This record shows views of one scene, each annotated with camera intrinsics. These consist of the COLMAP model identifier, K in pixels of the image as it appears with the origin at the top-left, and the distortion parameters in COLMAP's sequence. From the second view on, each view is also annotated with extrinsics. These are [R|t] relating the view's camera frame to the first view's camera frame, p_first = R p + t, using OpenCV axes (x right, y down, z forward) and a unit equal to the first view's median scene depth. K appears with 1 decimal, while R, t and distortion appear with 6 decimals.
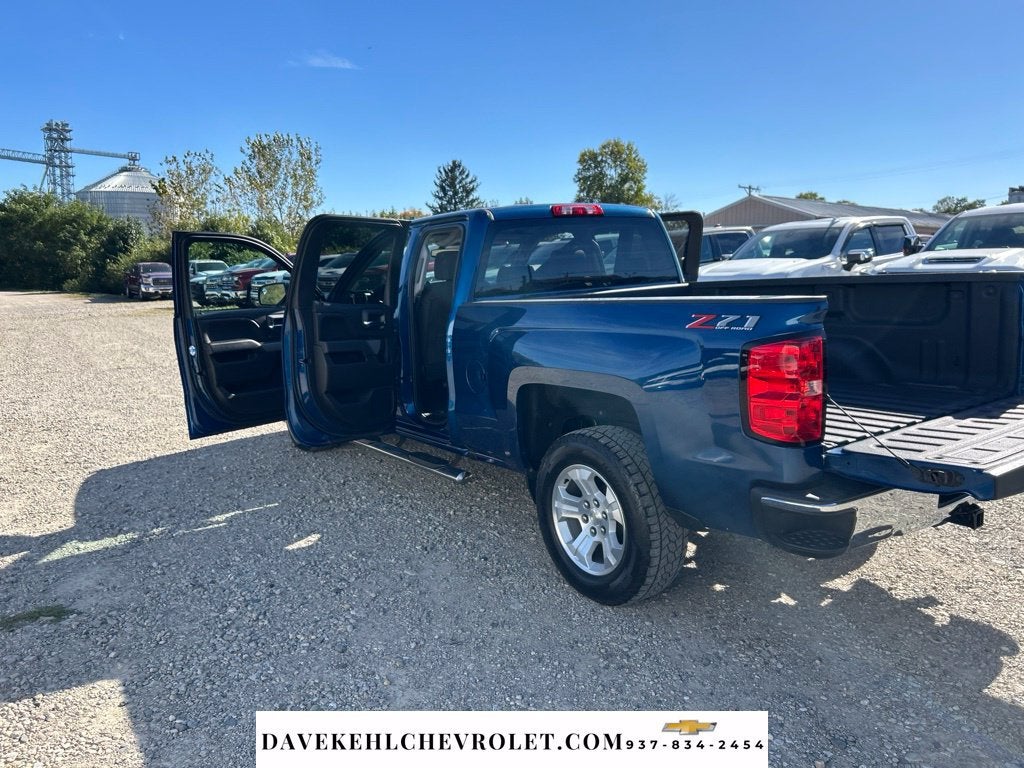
lens RADIAL K [[785.1, 0, 514.6], [0, 785.1, 379.9], [0, 0, 1]] dist [0.017395, 0.006628]
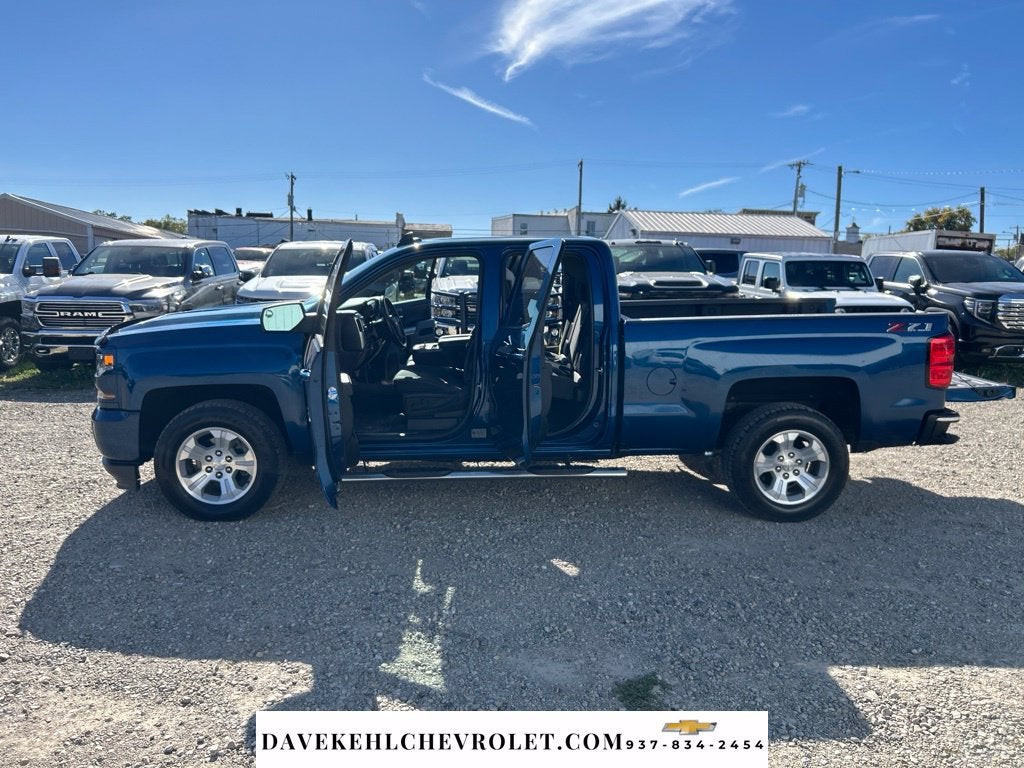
lens RADIAL K [[771.7, 0, 523.6], [0, 771.7, 387.4], [0, 0, 1]] dist [0.022462, 0.001586]
pose [[0.502834, -0.076141, 0.861023, -1.299898], [0.093798, 0.995037, 0.033214, -0.059012], [-0.859279, 0.064061, 0.507481, 0.654322]]
